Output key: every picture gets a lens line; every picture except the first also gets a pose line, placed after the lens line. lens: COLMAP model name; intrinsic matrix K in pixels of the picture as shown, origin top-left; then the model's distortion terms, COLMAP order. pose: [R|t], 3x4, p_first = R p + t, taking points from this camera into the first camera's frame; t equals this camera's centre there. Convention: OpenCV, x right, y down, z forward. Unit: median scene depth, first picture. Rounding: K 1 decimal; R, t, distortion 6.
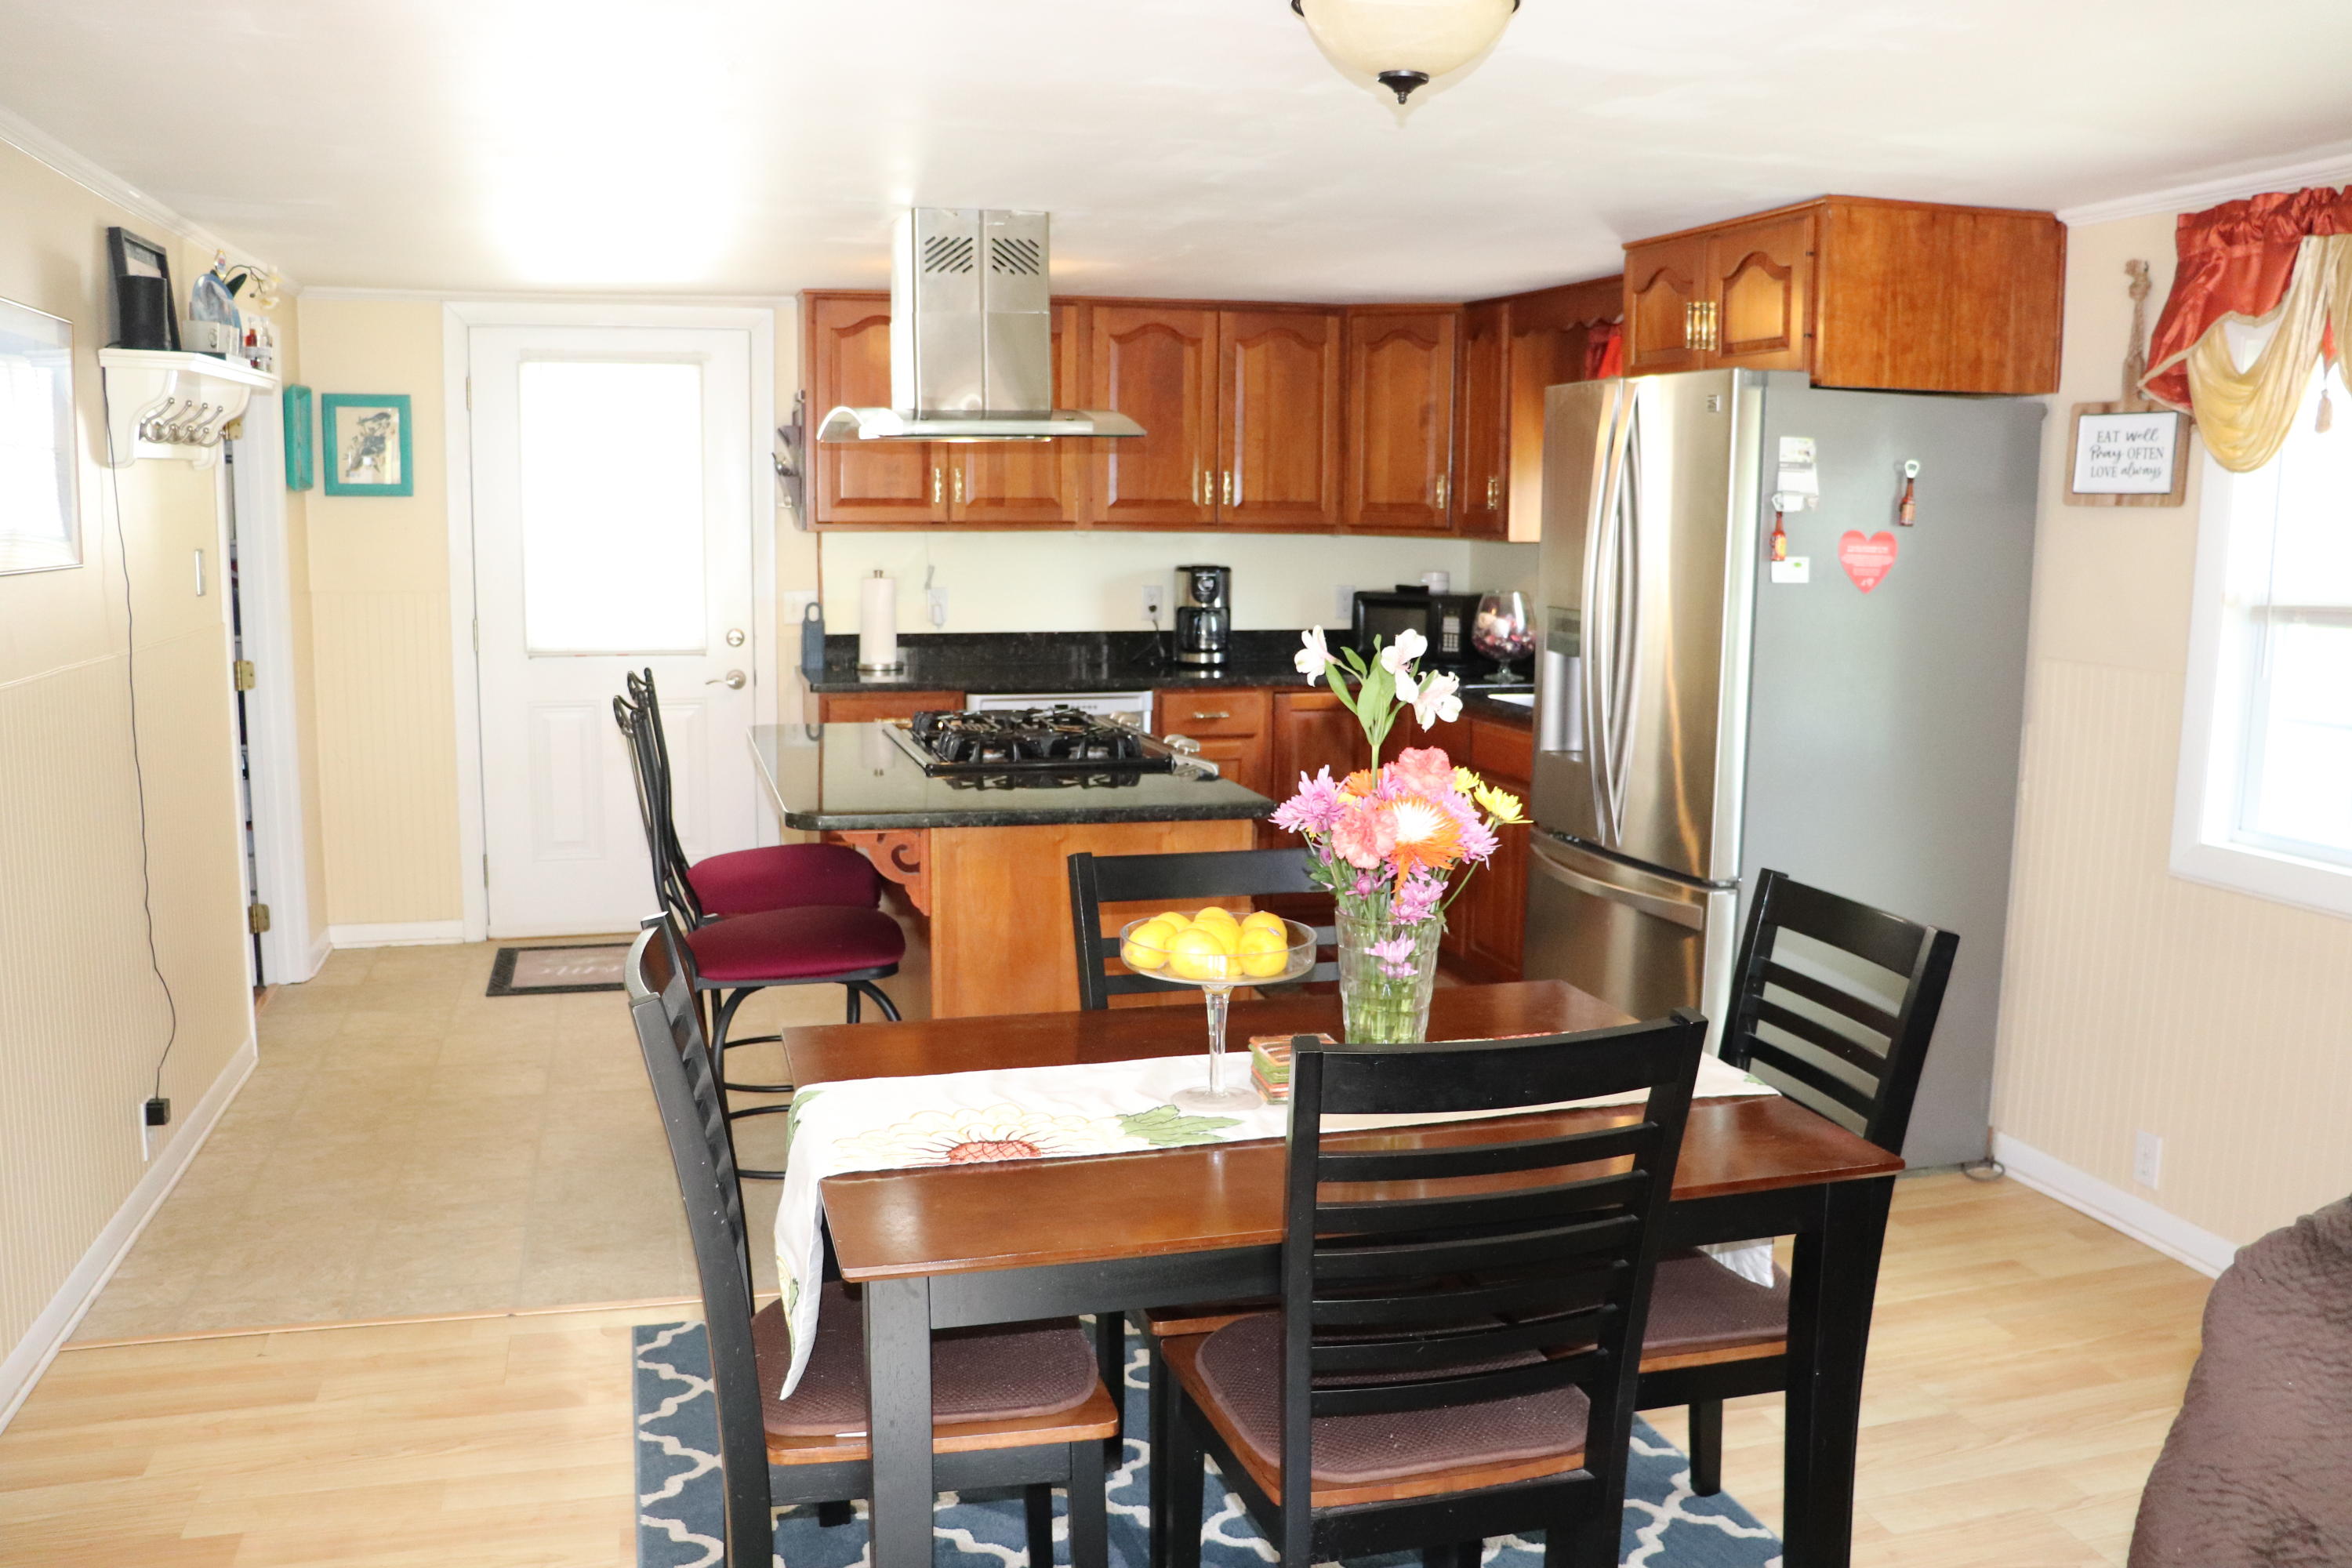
lens RADIAL K [[1932.2, 0, 1184.0], [0, 1932.2, 783.6], [0, 0, 1]] dist [-0.171560, 0.139839]
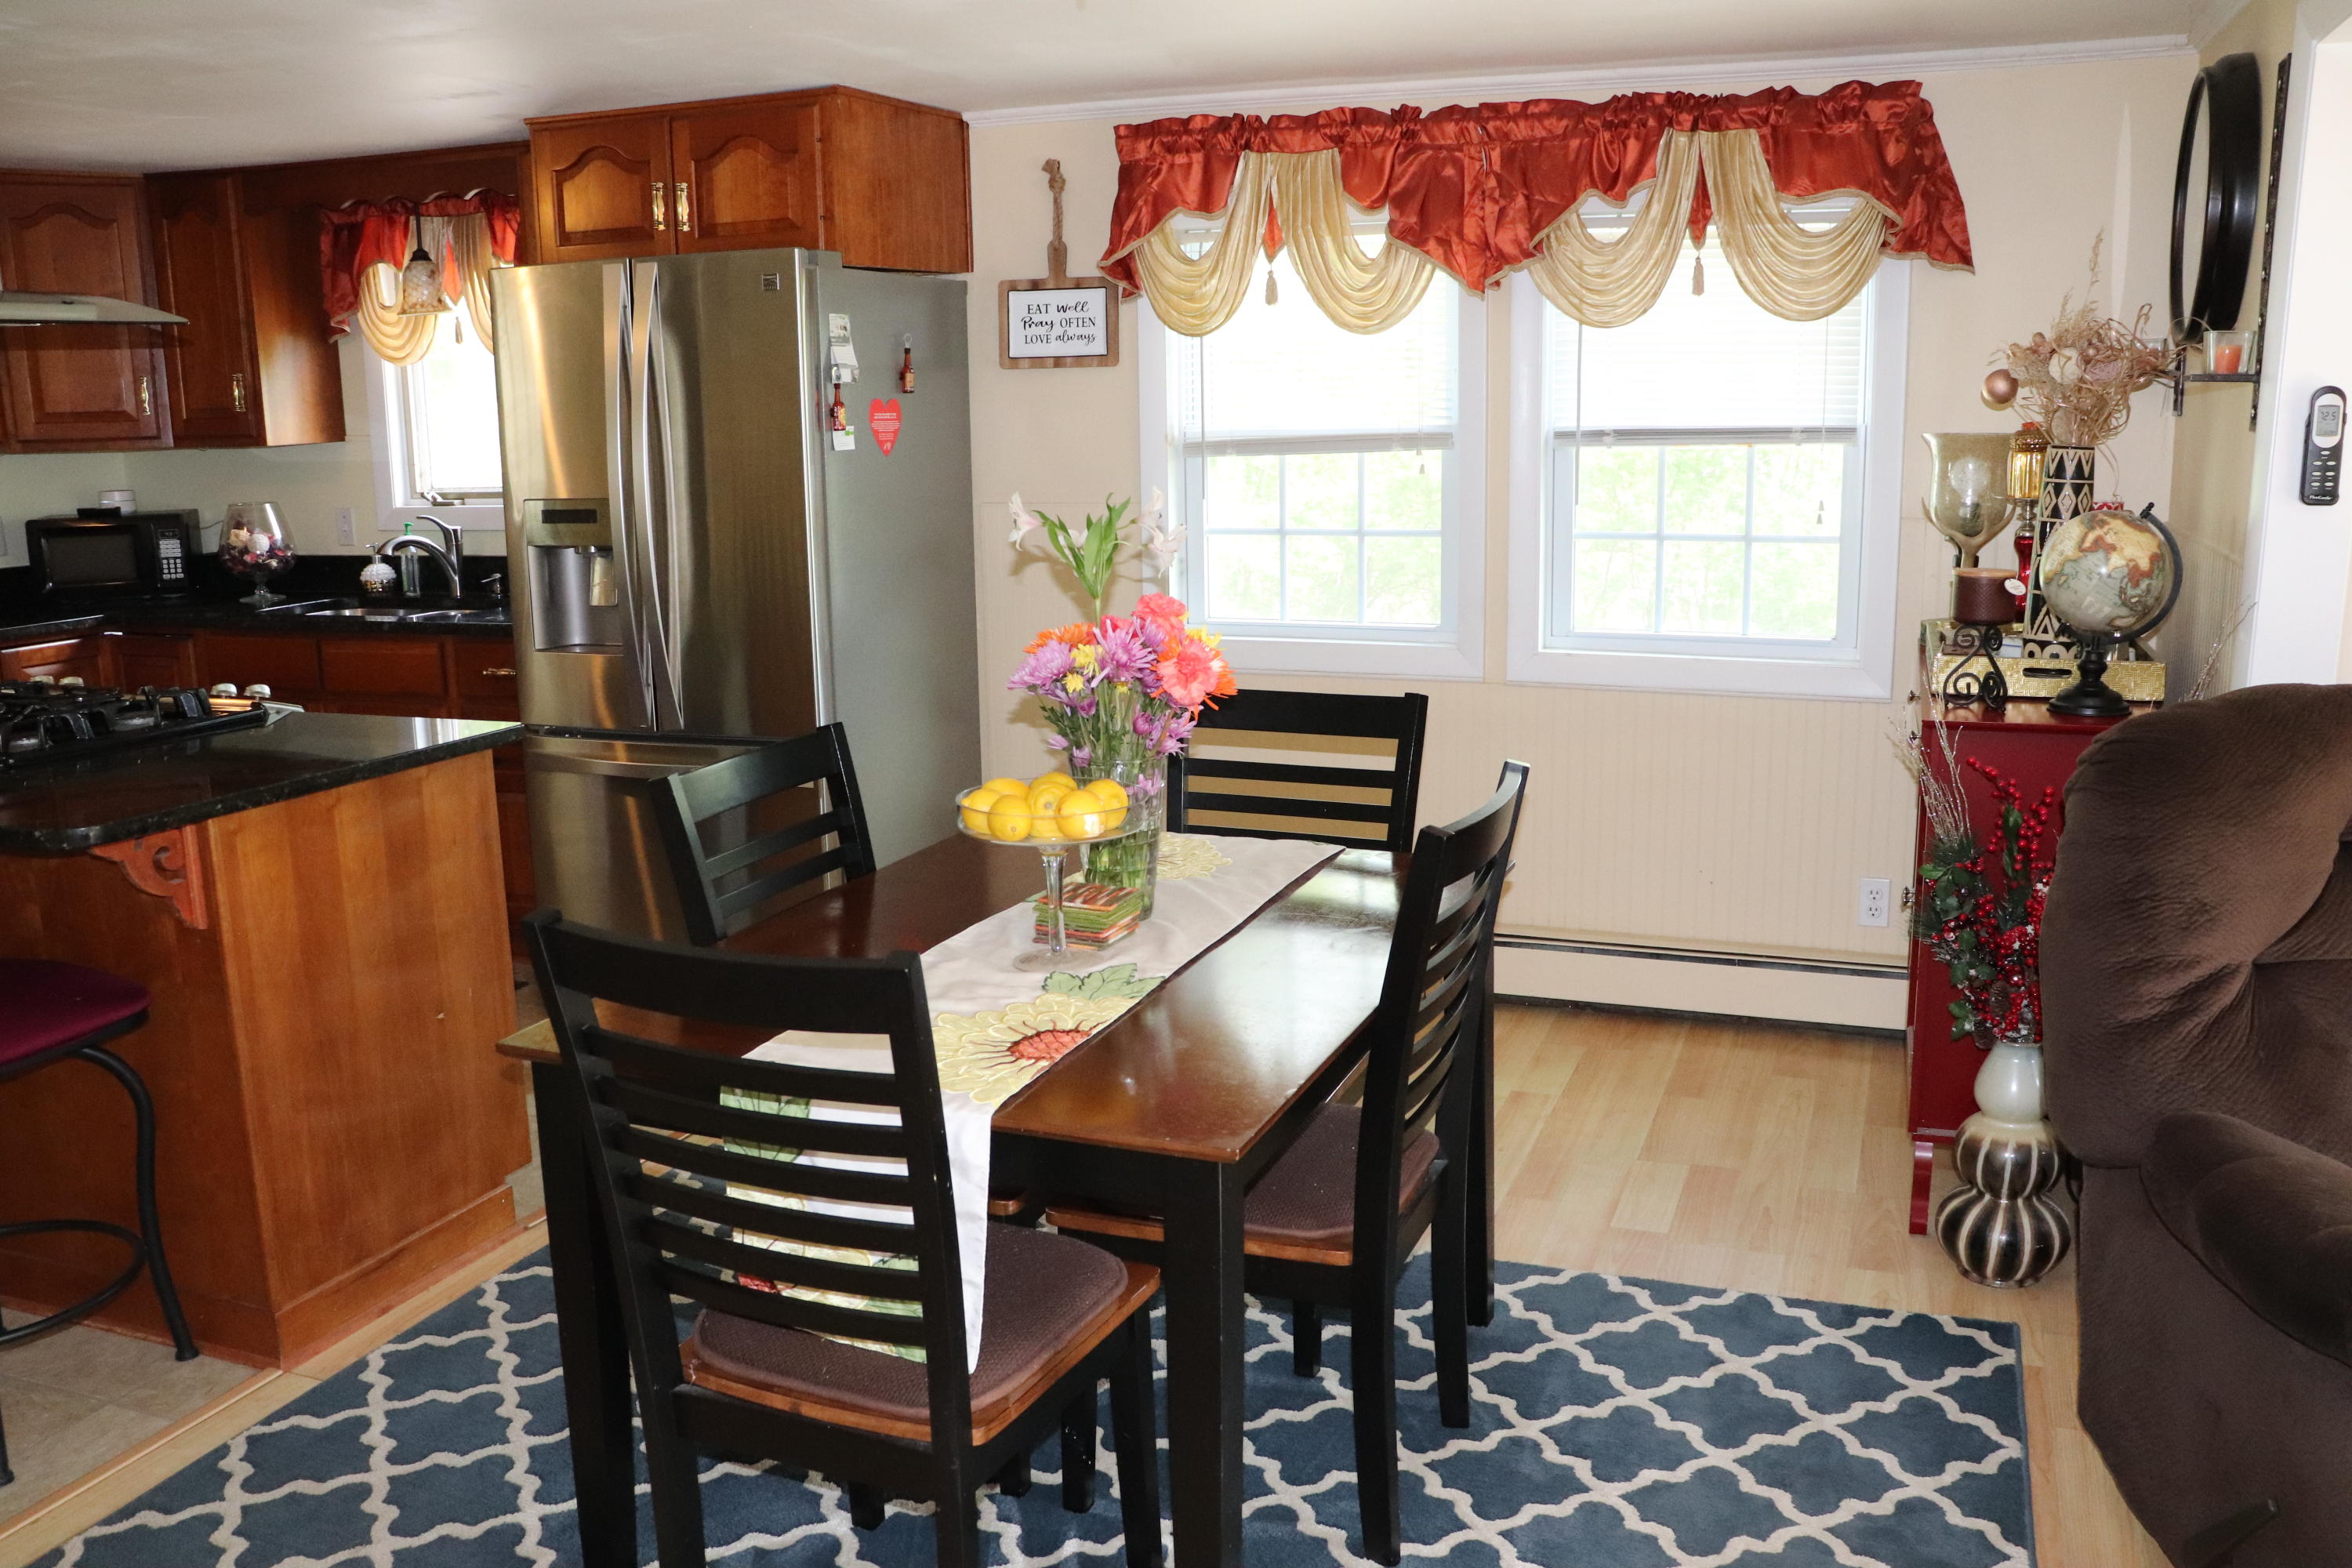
lens RADIAL K [[1932.2, 0, 1225.2], [0, 1932.2, 771.2], [0, 0, 1]] dist [-0.171560, 0.139839]
pose [[0.598016, -0.176308, 0.781852, -0.428646], [0.138227, 0.983576, 0.116071, -0.023634], [-0.789474, 0.038661, 0.612565, 0.180673]]
